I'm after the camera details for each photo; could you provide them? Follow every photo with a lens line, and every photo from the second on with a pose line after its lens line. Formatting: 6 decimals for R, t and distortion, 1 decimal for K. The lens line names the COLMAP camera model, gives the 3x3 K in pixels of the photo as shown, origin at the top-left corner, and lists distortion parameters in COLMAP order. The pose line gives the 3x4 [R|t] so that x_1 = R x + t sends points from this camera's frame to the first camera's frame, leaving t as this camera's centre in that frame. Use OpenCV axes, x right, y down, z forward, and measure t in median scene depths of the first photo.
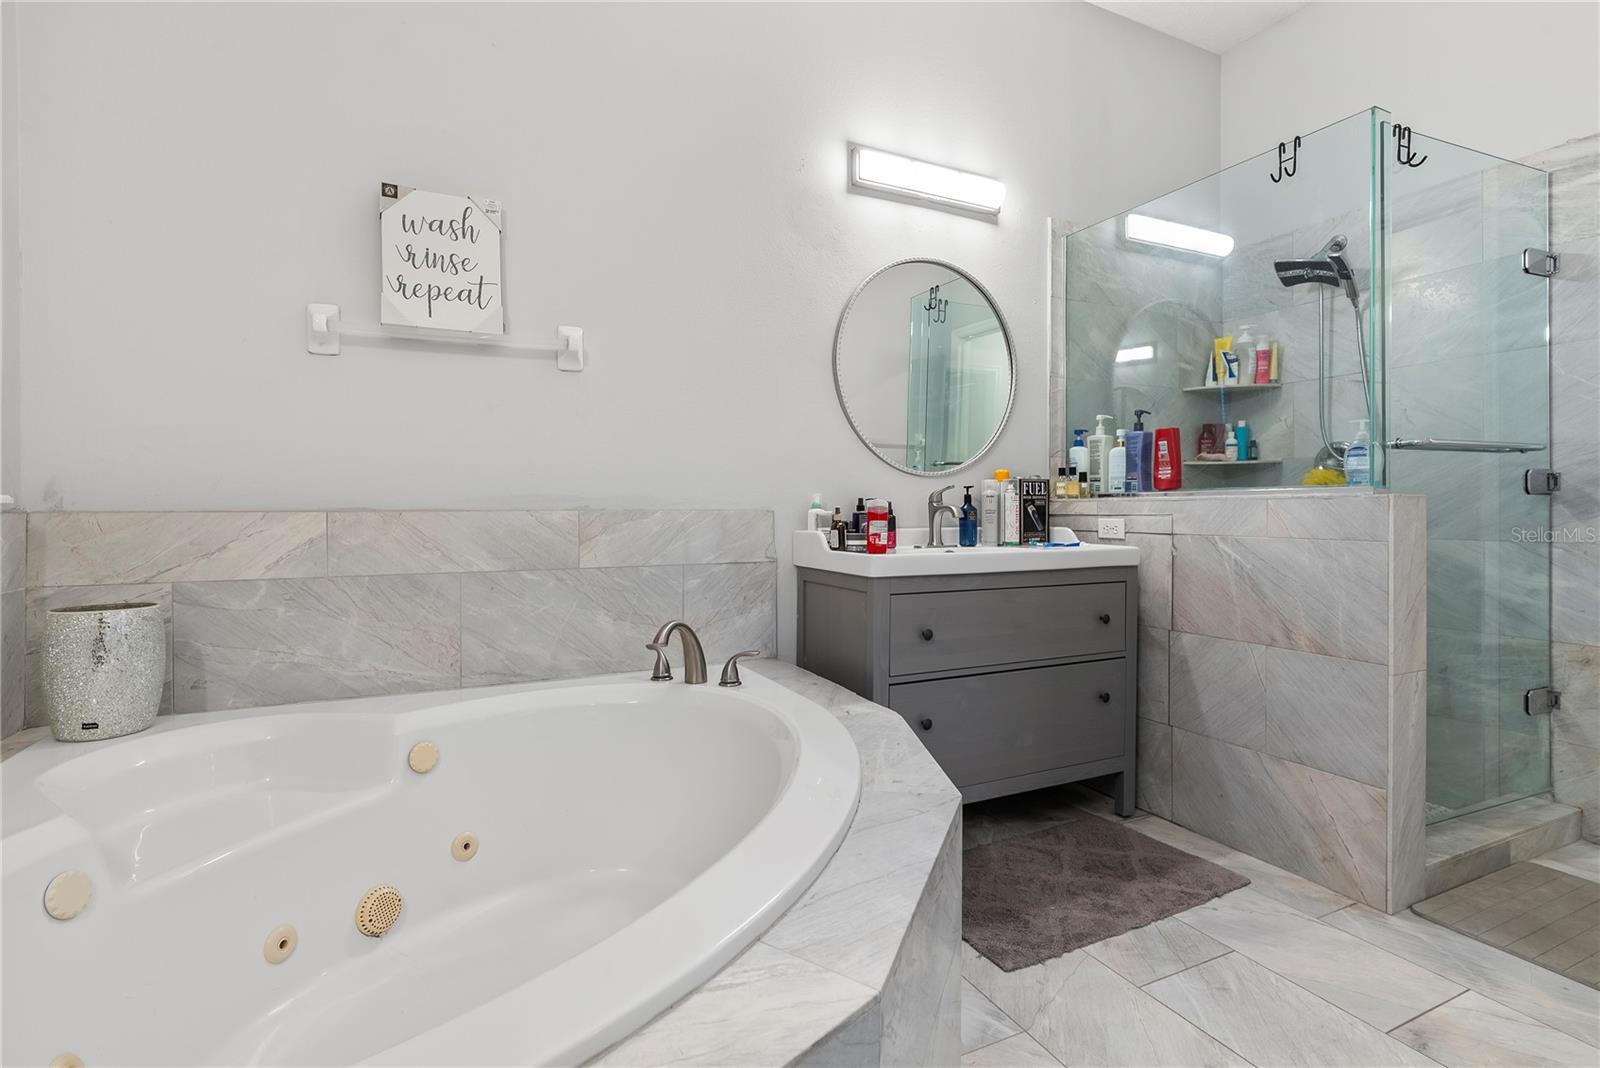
lens RADIAL K [[771.8, 0, 798.2], [0, 771.8, 505.5], [0, 0, 1]] dist [-0.002960, 0.001357]
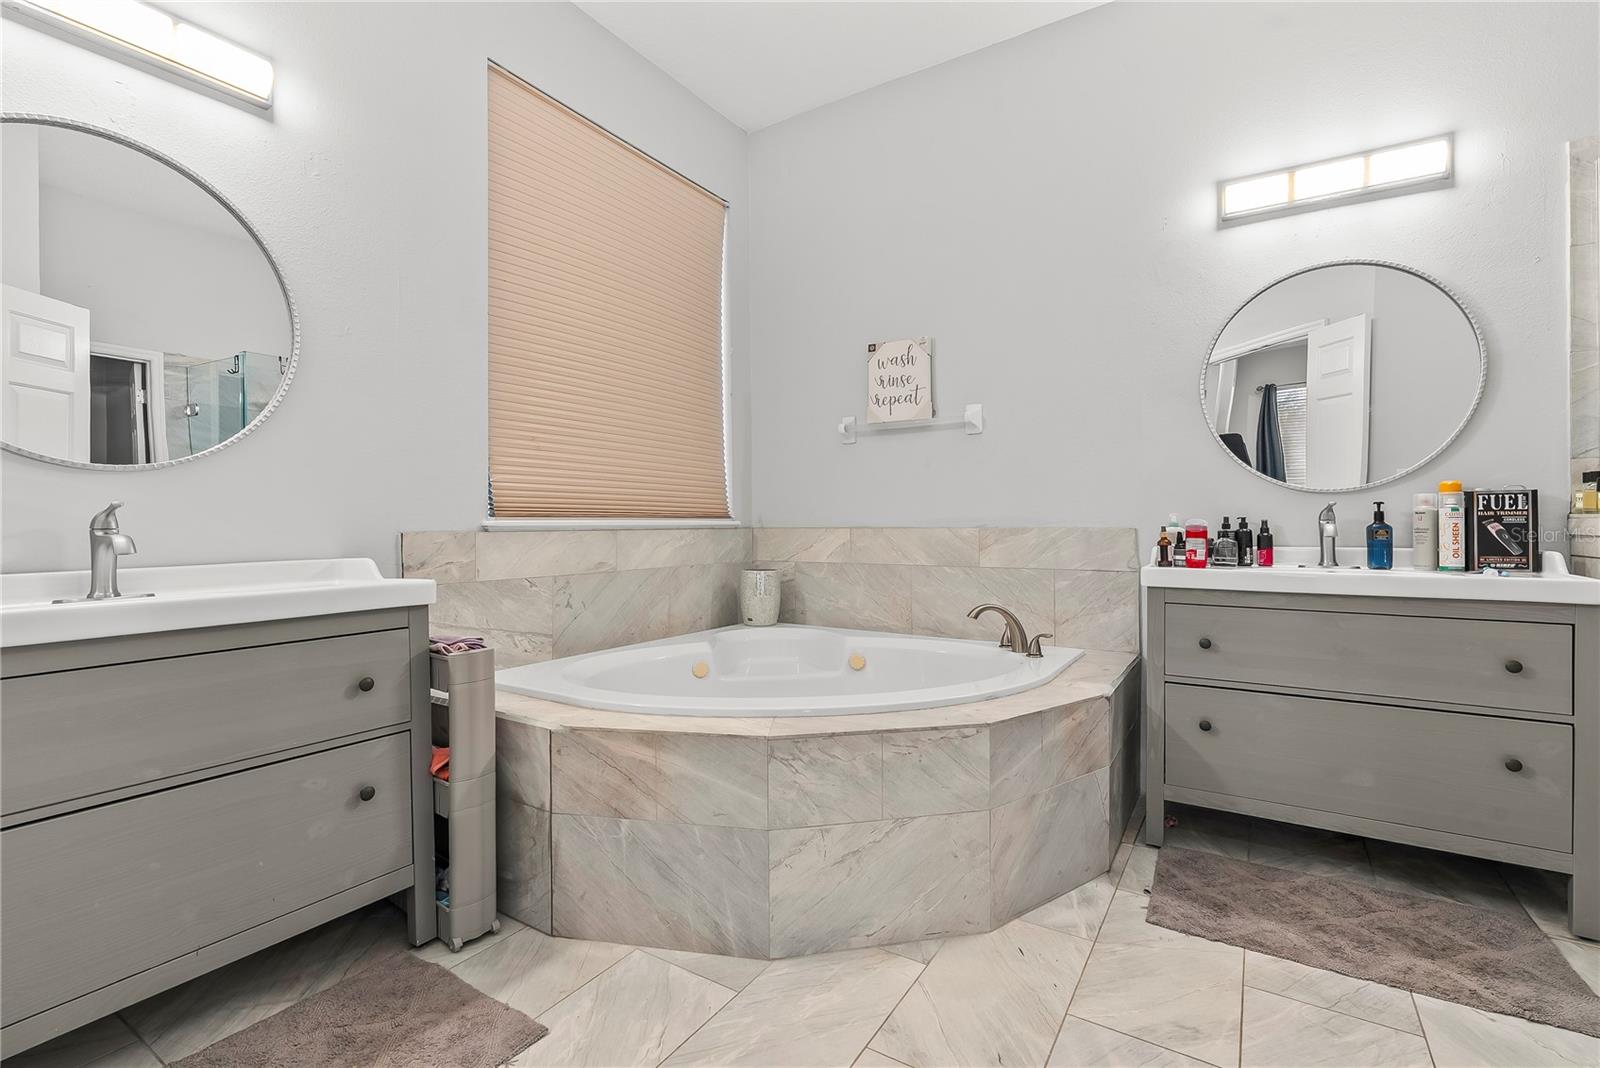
lens RADIAL K [[742.5, 0, 807.6], [0, 742.5, 518.8], [0, 0, 1]] dist [0.004234, 0.000746]
pose [[0.527402, -0.006301, -0.849592, 0.763047], [0.005514, 0.999977, -0.003993, -0.007044], [0.849598, -0.002579, 0.527425, -0.029007]]
